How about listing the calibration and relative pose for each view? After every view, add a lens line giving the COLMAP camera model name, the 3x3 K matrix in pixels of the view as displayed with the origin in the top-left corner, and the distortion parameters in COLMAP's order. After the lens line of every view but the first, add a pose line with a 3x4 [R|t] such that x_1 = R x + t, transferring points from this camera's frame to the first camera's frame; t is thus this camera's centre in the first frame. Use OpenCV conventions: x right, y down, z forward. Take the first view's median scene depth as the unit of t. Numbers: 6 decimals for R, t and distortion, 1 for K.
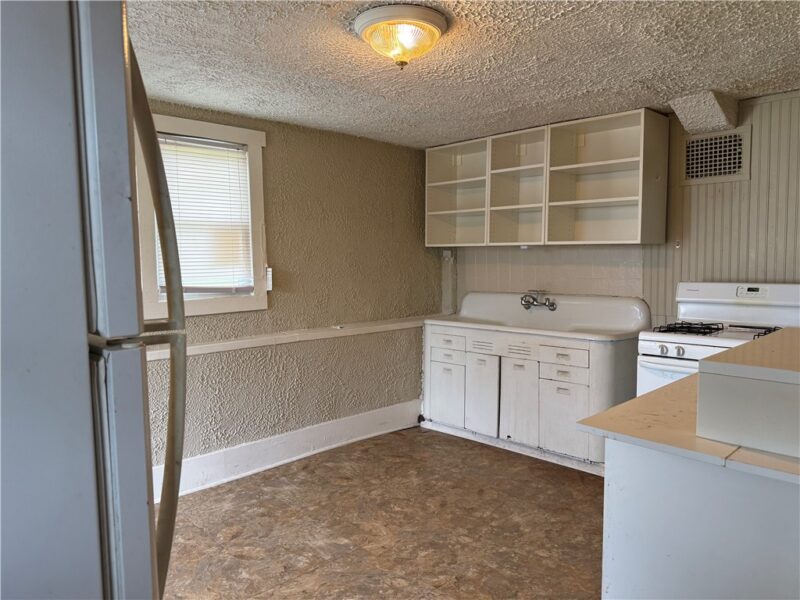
lens RADIAL K [[559.6, 0, 392.6], [0, 559.6, 296.9], [0, 0, 1]] dist [0.095961, -0.075080]
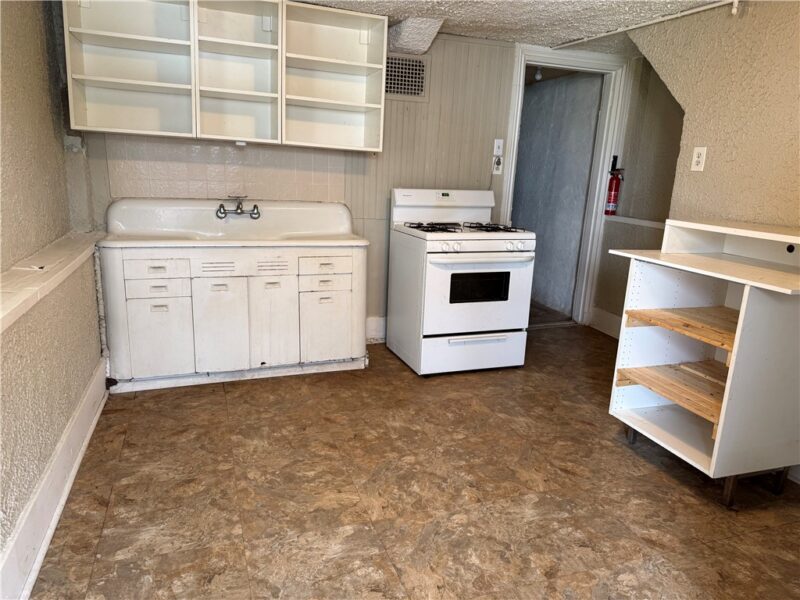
lens RADIAL K [[559.6, 0, 394.6], [0, 559.6, 300.3], [0, 0, 1]] dist [0.095961, -0.075080]
pose [[0.429846, -0.181031, 0.884568, -0.574824], [0.019491, 0.981326, 0.191362, -0.021491], [-0.902692, -0.065015, 0.425348, 0.526273]]
